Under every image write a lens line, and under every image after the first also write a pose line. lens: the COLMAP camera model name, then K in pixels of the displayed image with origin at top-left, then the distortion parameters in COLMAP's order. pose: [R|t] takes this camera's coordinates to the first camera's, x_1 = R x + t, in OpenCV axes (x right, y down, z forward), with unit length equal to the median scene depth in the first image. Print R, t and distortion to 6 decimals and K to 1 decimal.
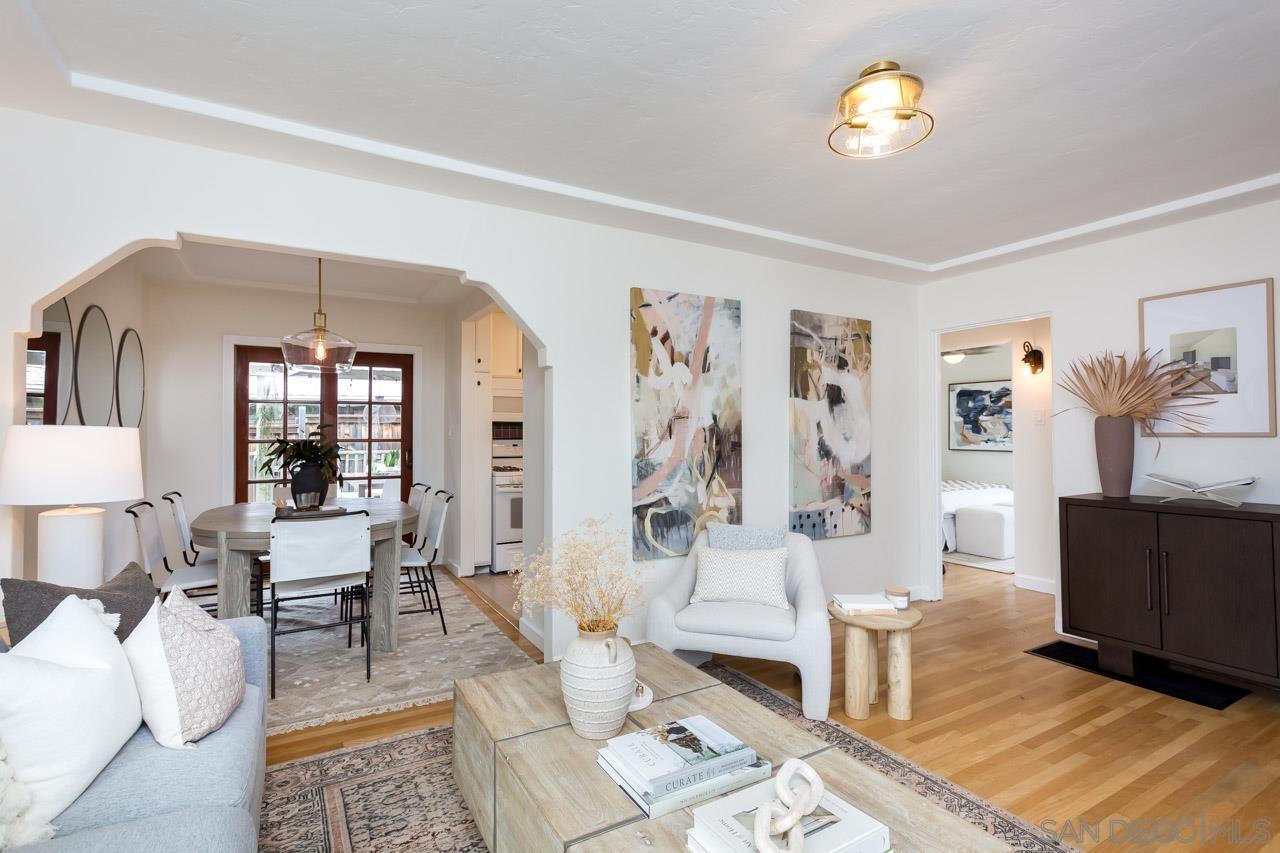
lens RADIAL K [[605.7, 0, 643.4], [0, 605.7, 424.5], [0, 0, 1]] dist [0.009596, 0.004987]
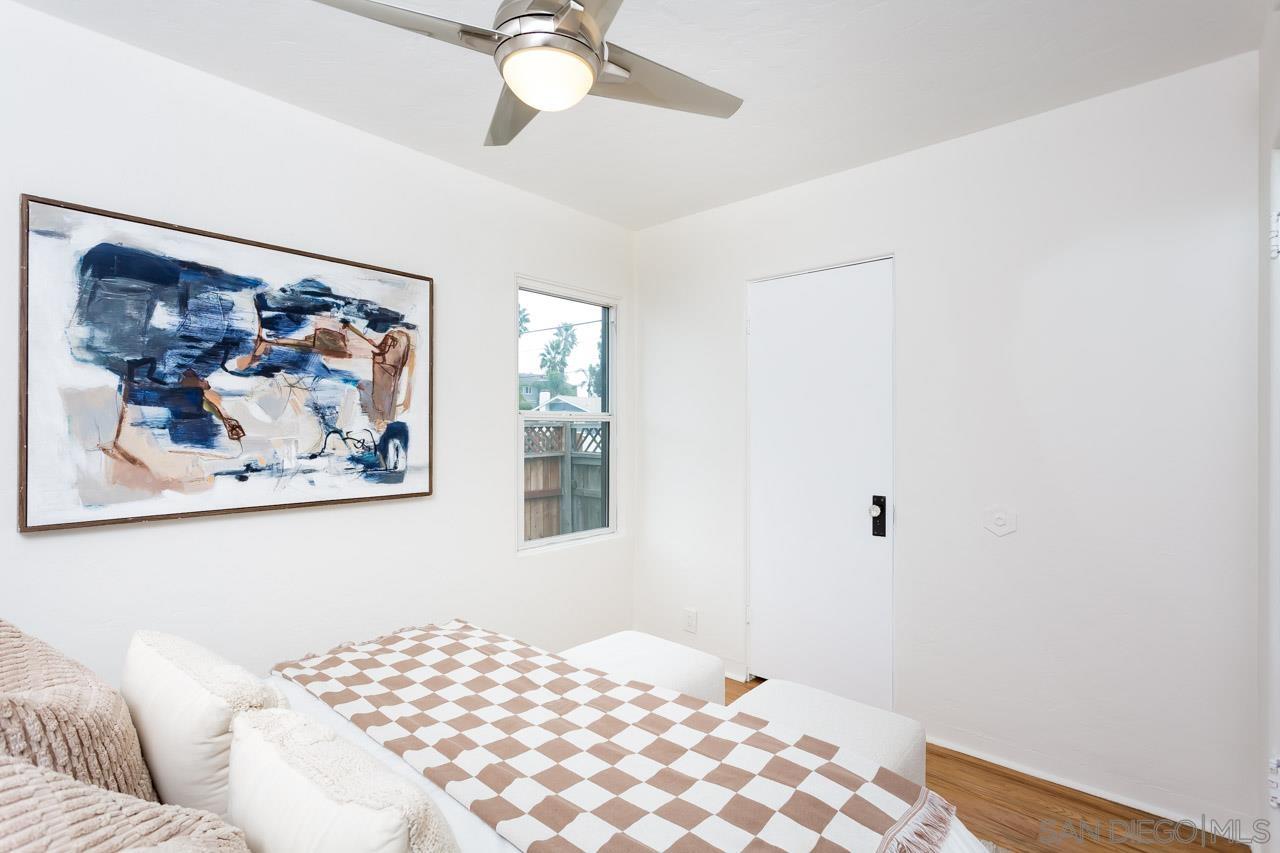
lens RADIAL K [[605.7, 0, 635.0], [0, 605.7, 432.5], [0, 0, 1]] dist [0.009596, 0.004987]
pose [[-0.305637, -0.005665, 0.952131, 0.268227], [-0.010340, 0.999943, 0.002630, 0.007720], [-0.952092, -0.009042, -0.305679, 0.914371]]
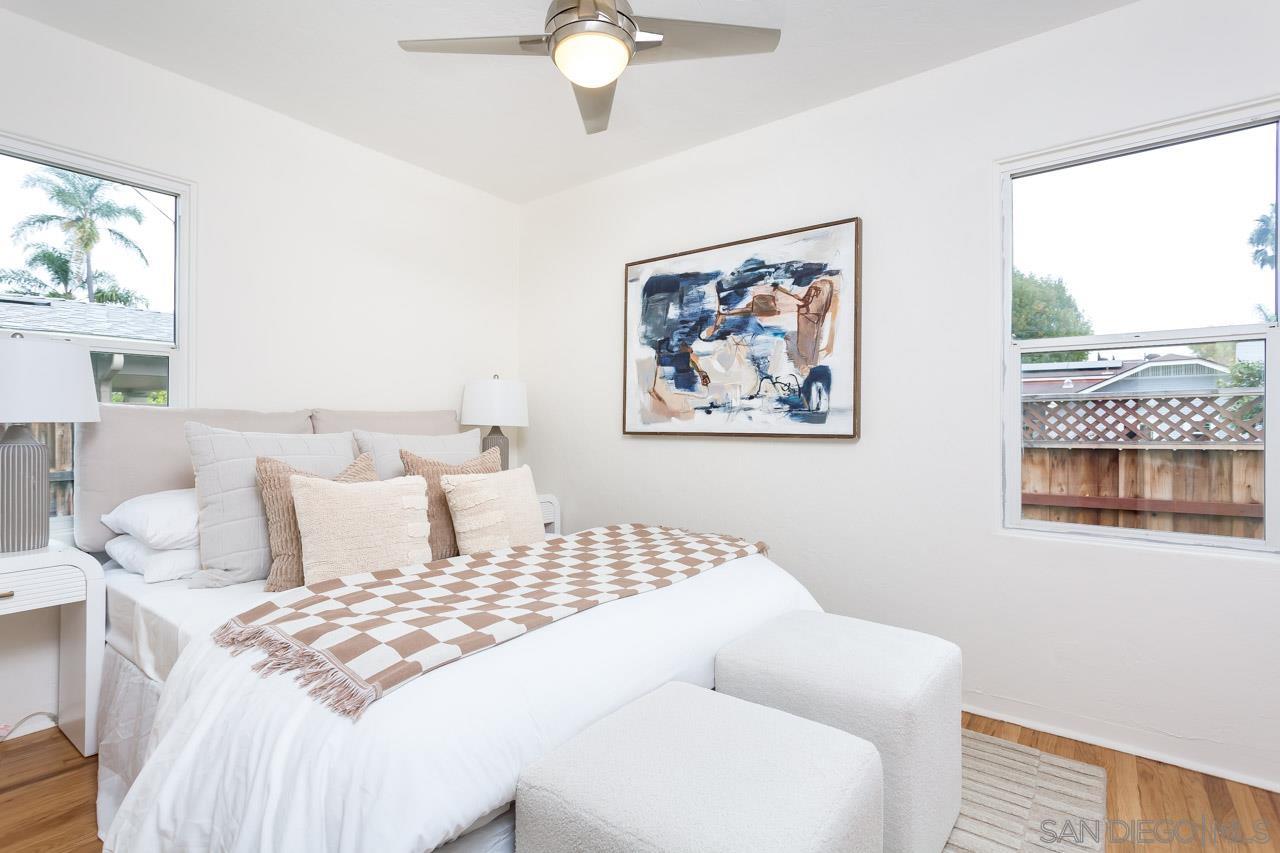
lens RADIAL K [[605.7, 0, 639.8], [0, 605.7, 421.6], [0, 0, 1]] dist [0.009596, 0.004987]
pose [[0.926245, 0.008254, 0.376832, 0.384534], [-0.009664, 0.999952, 0.001851, 0.034677], [-0.376799, -0.005356, 0.926280, 0.669541]]
